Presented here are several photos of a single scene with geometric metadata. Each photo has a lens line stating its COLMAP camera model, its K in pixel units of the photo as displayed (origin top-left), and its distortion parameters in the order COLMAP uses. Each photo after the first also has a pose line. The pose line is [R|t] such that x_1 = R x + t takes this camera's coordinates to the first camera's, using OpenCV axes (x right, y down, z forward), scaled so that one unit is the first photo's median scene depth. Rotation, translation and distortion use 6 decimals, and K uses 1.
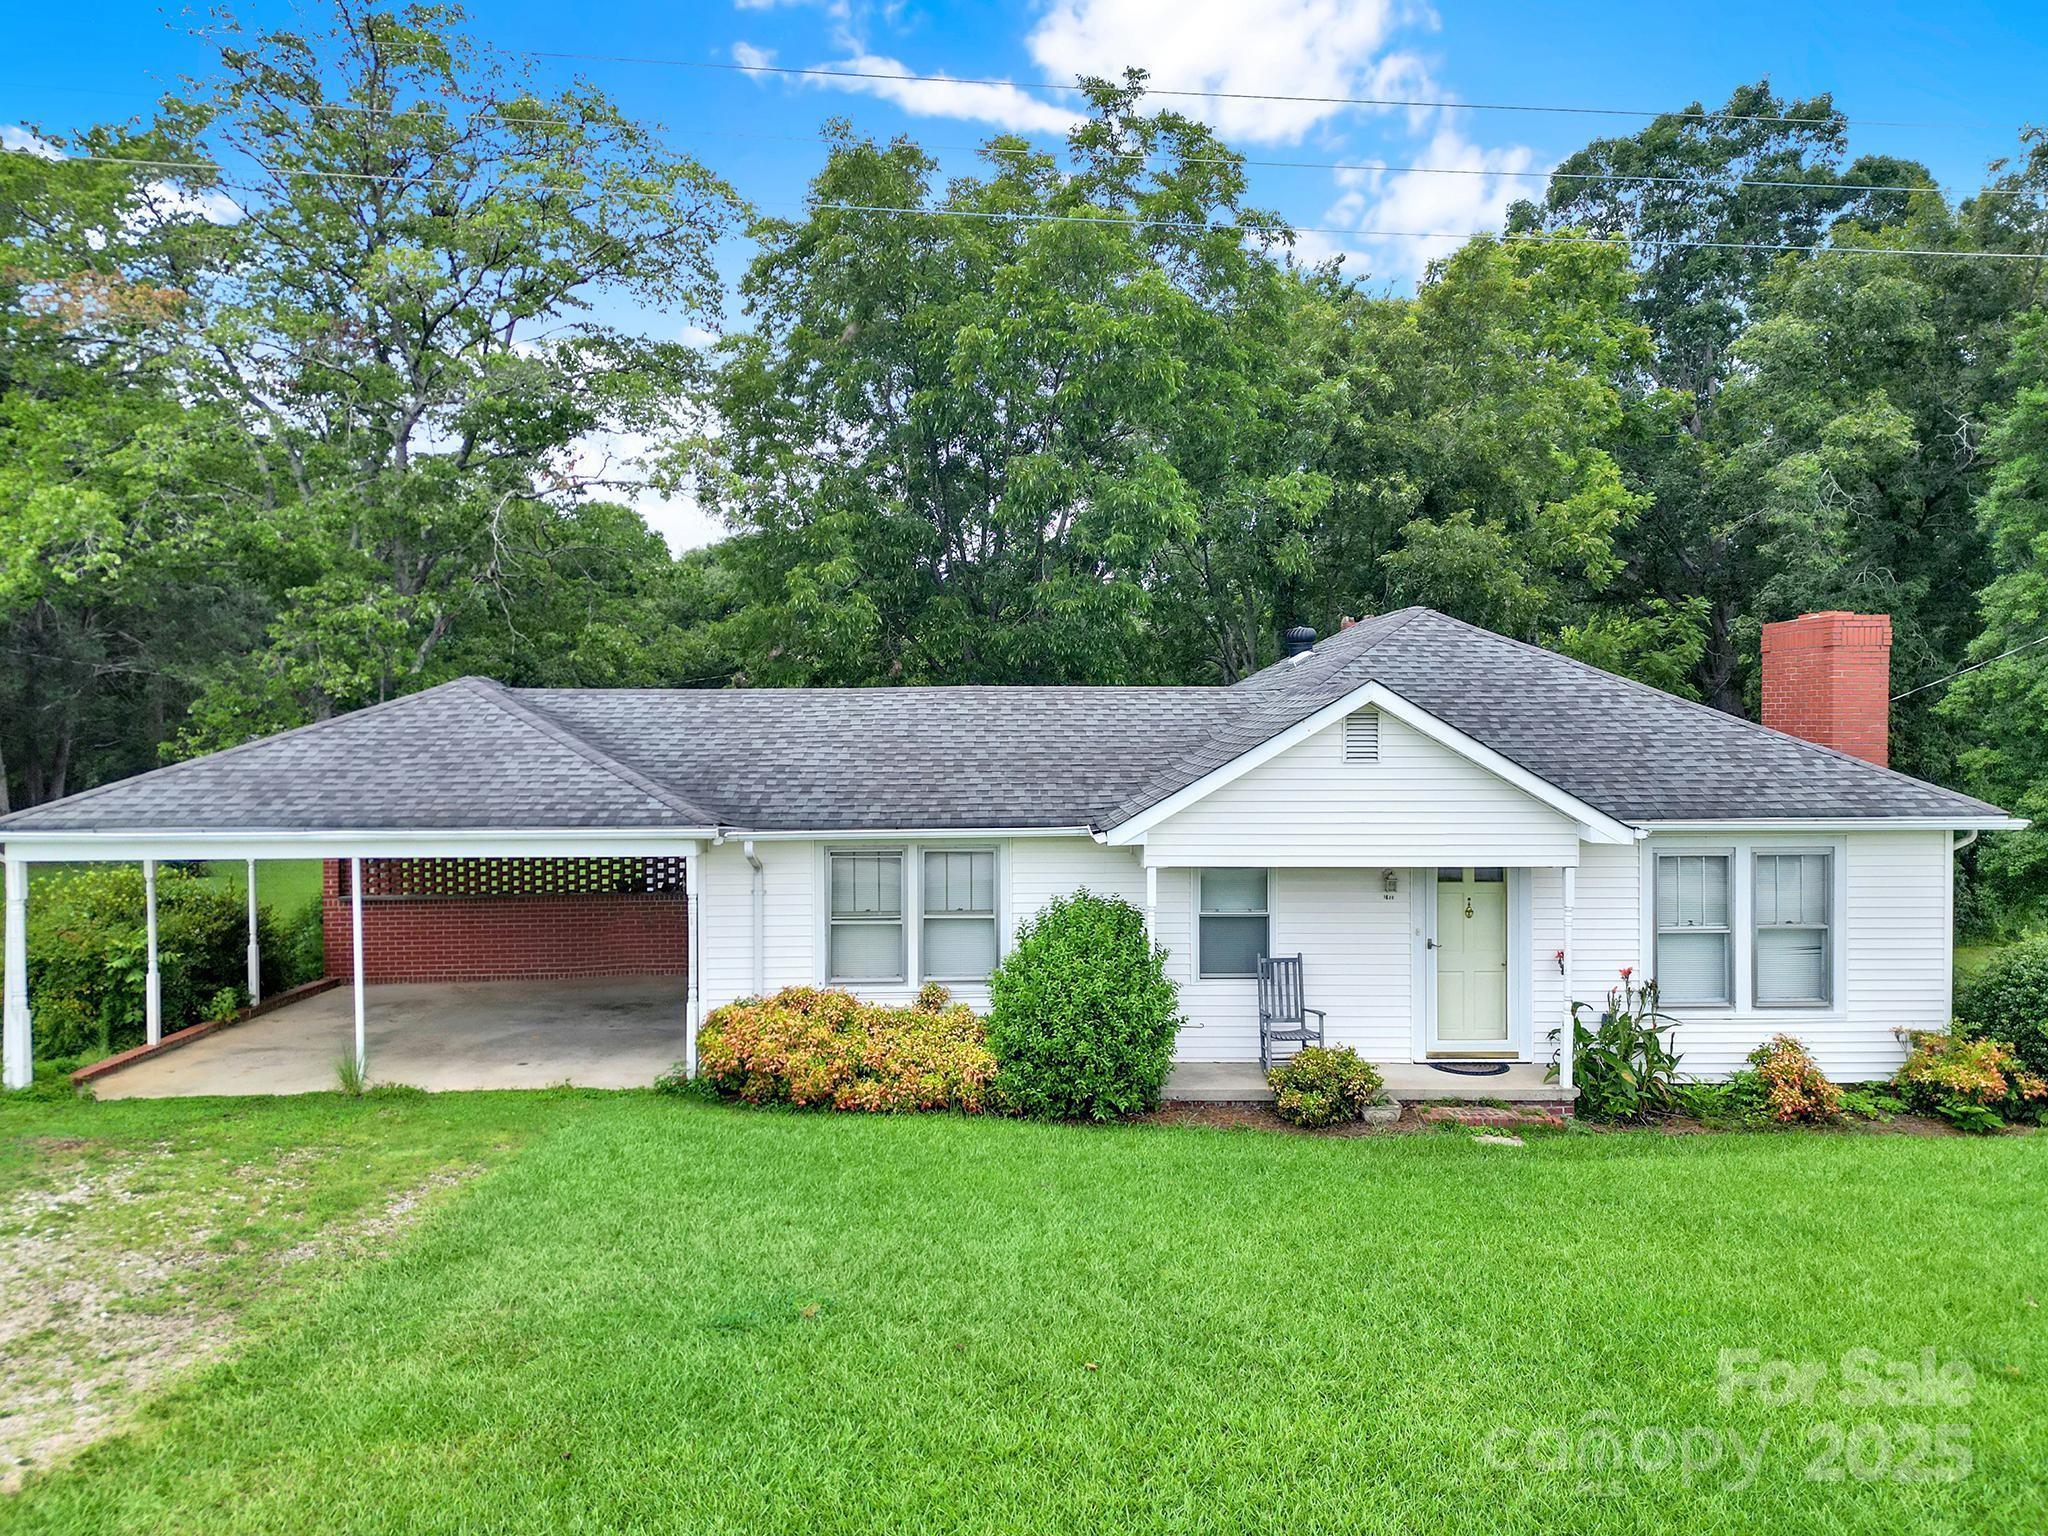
lens RADIAL K [[1414.6, 0, 1019.9], [0, 1414.6, 791.0], [0, 0, 1]] dist [0.078715, -0.080933]
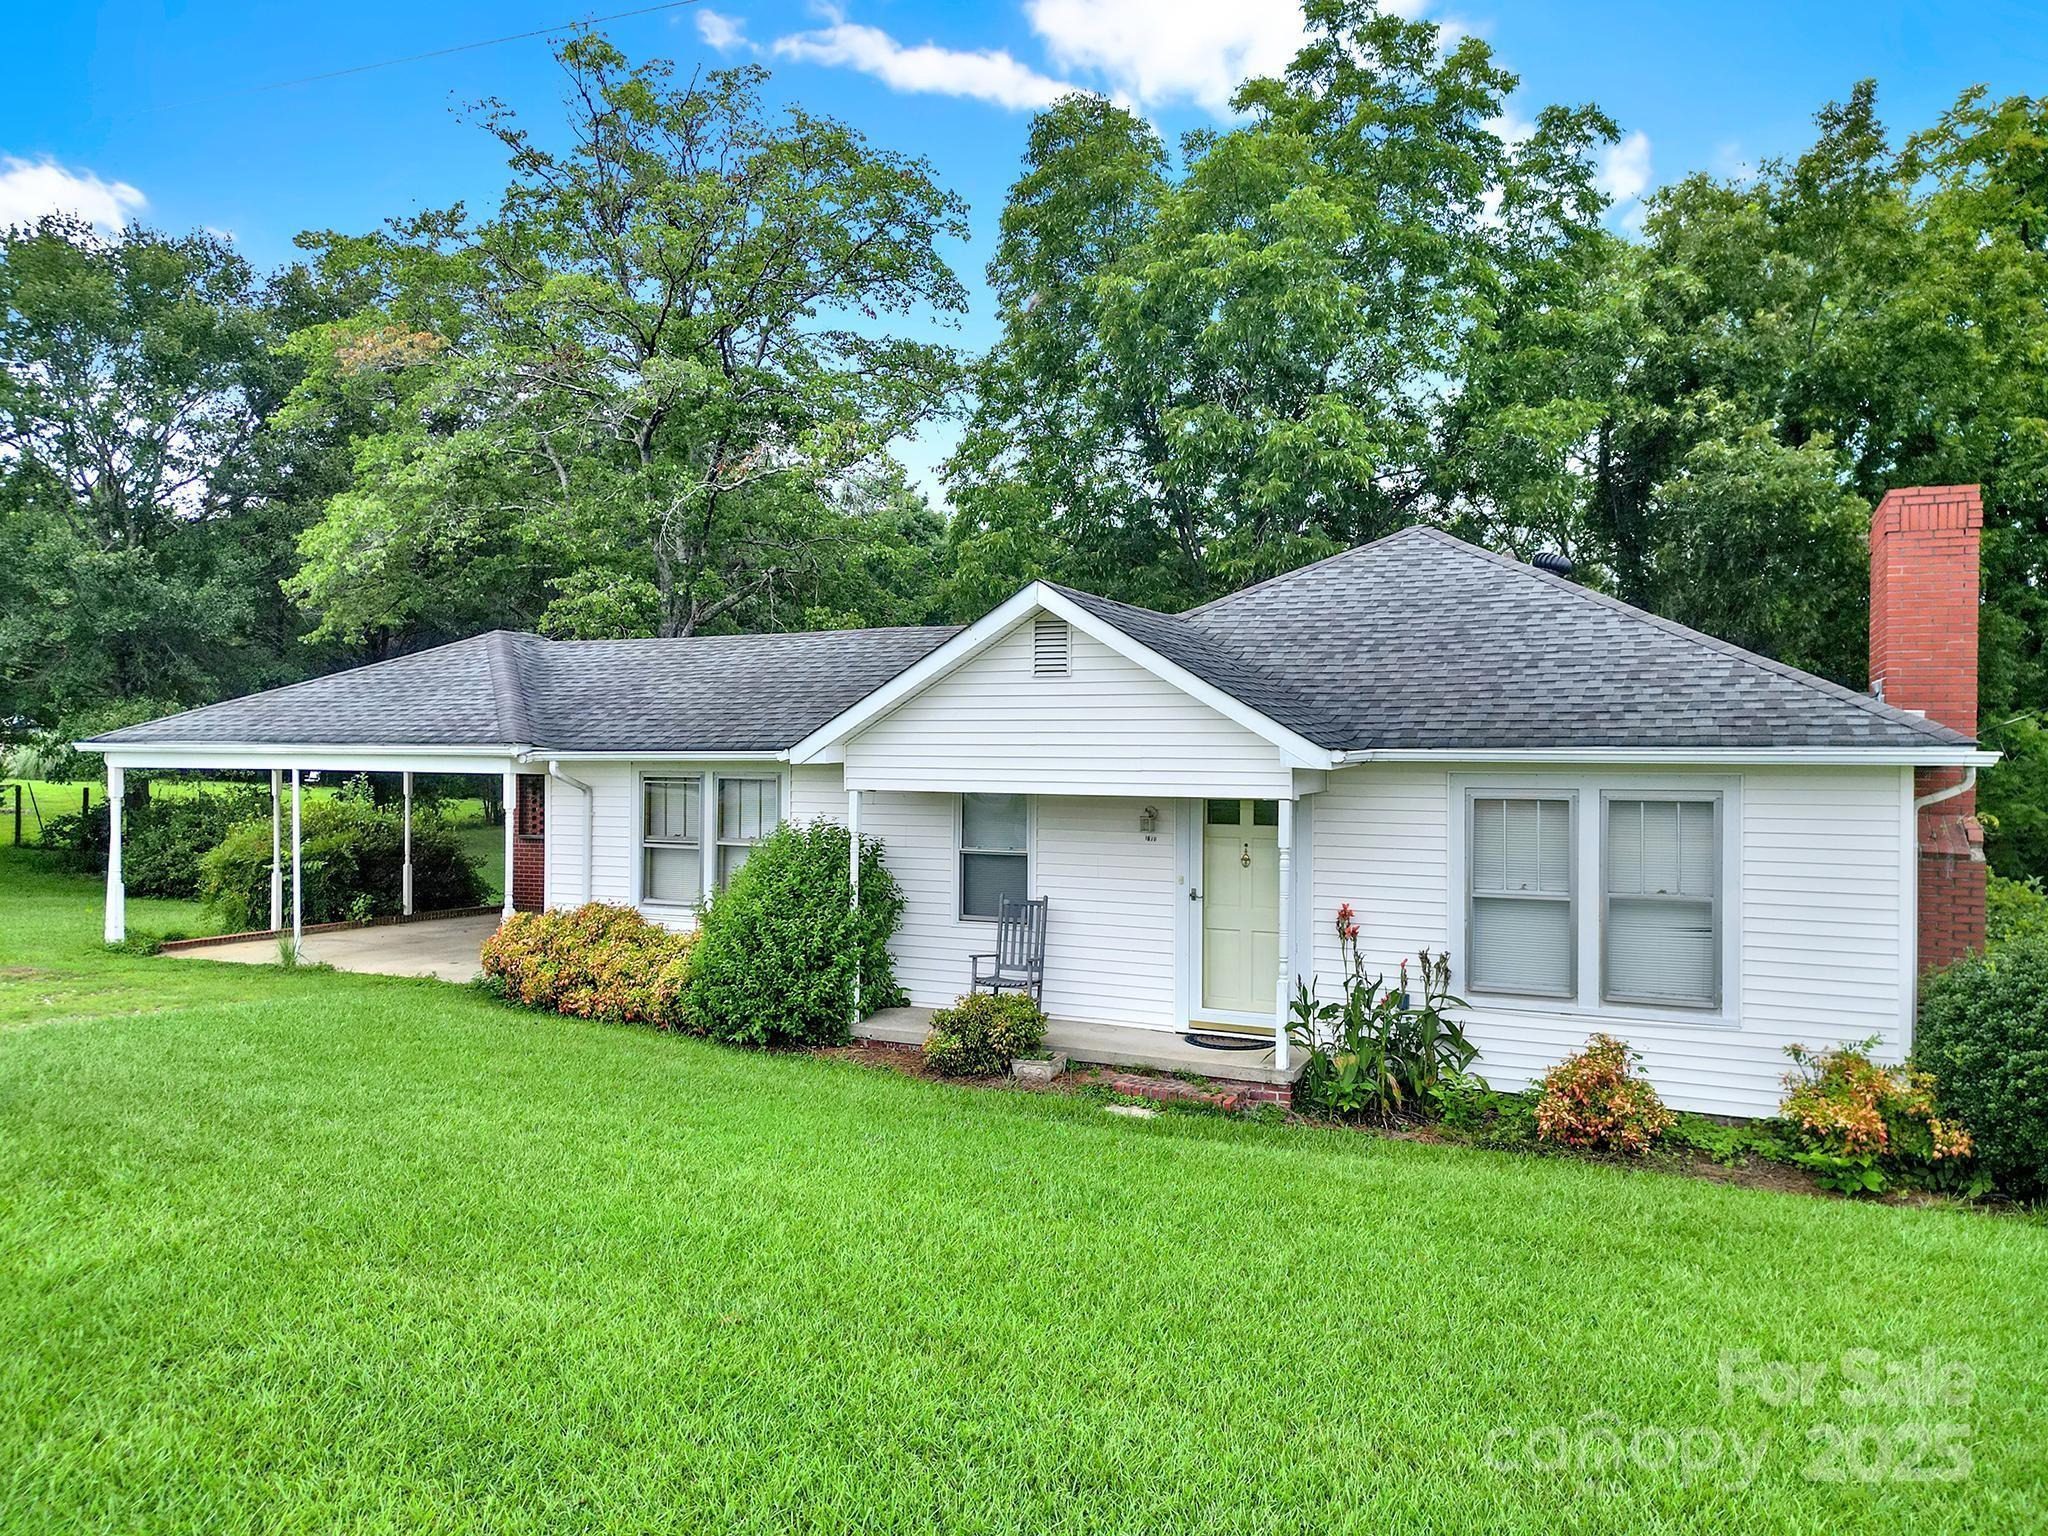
lens RADIAL K [[1444.7, 0, 1017.1], [0, 1444.7, 778.6], [0, 0, 1]] dist [0.084166, -0.100195]
pose [[0.894677, 0.017052, -0.446389, 0.603081], [-0.031063, 0.999227, -0.024088, 0.064191], [0.445633, 0.035417, 0.894515, 0.176651]]
